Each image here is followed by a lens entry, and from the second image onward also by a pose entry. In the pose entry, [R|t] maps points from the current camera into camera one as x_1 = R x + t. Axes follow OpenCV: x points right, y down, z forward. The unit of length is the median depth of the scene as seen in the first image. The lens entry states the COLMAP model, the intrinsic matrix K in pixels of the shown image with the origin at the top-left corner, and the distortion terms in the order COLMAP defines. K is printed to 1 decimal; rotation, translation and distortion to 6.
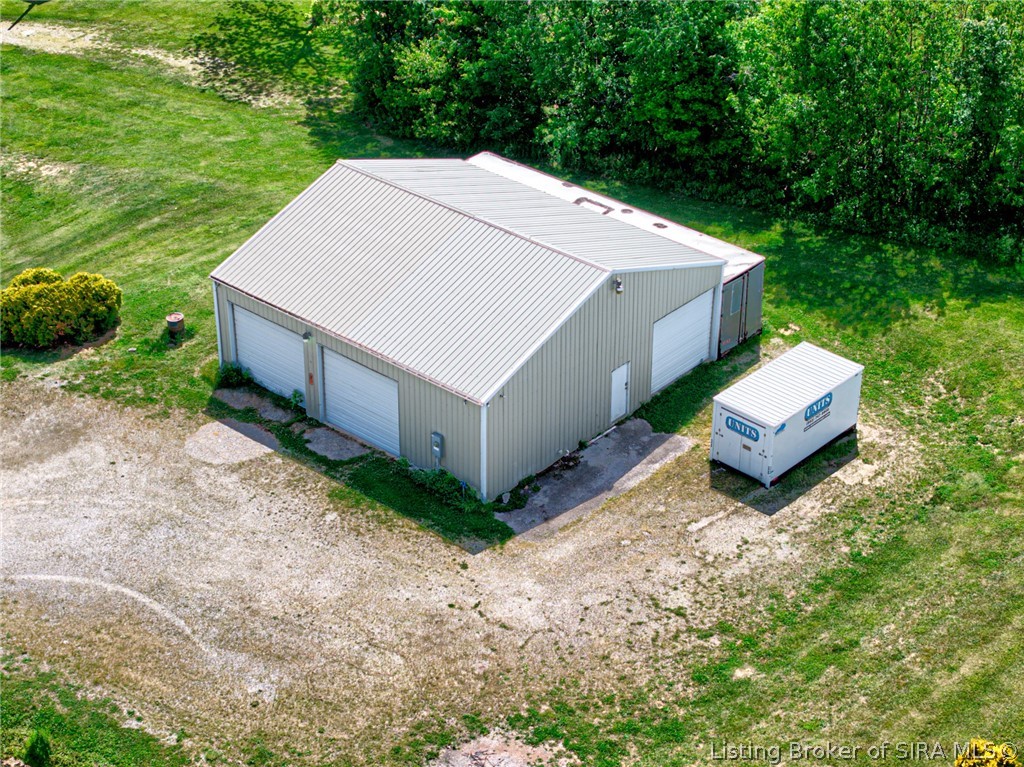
lens RADIAL K [[2037.6, 0, 513.6], [0, 2037.6, 383.4], [0, 0, 1]] dist [0.002466, 0.000000]
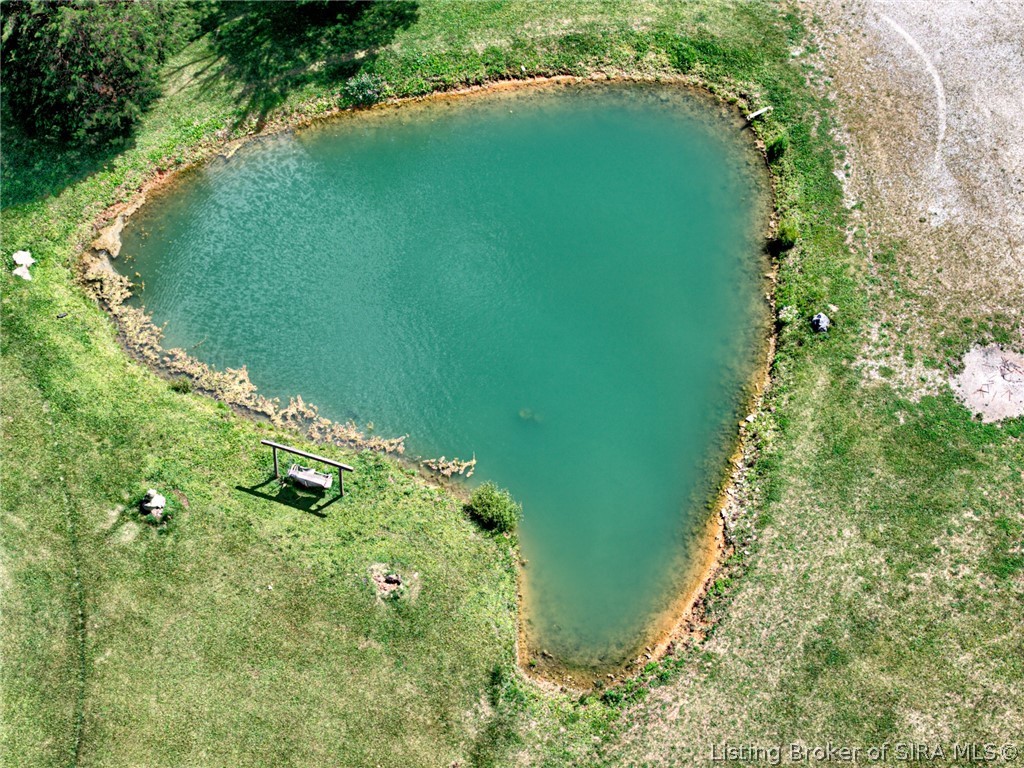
lens RADIAL K [[2037.6, 0, 512.5], [0, 2037.6, 383.7], [0, 0, 1]] dist [0.002466, 0.000000]
pose [[0.628373, 0.646056, -0.433312, 0.310592], [-0.413128, 0.749125, 0.517820, -0.300575], [0.659145, -0.146371, 0.737634, -0.104371]]
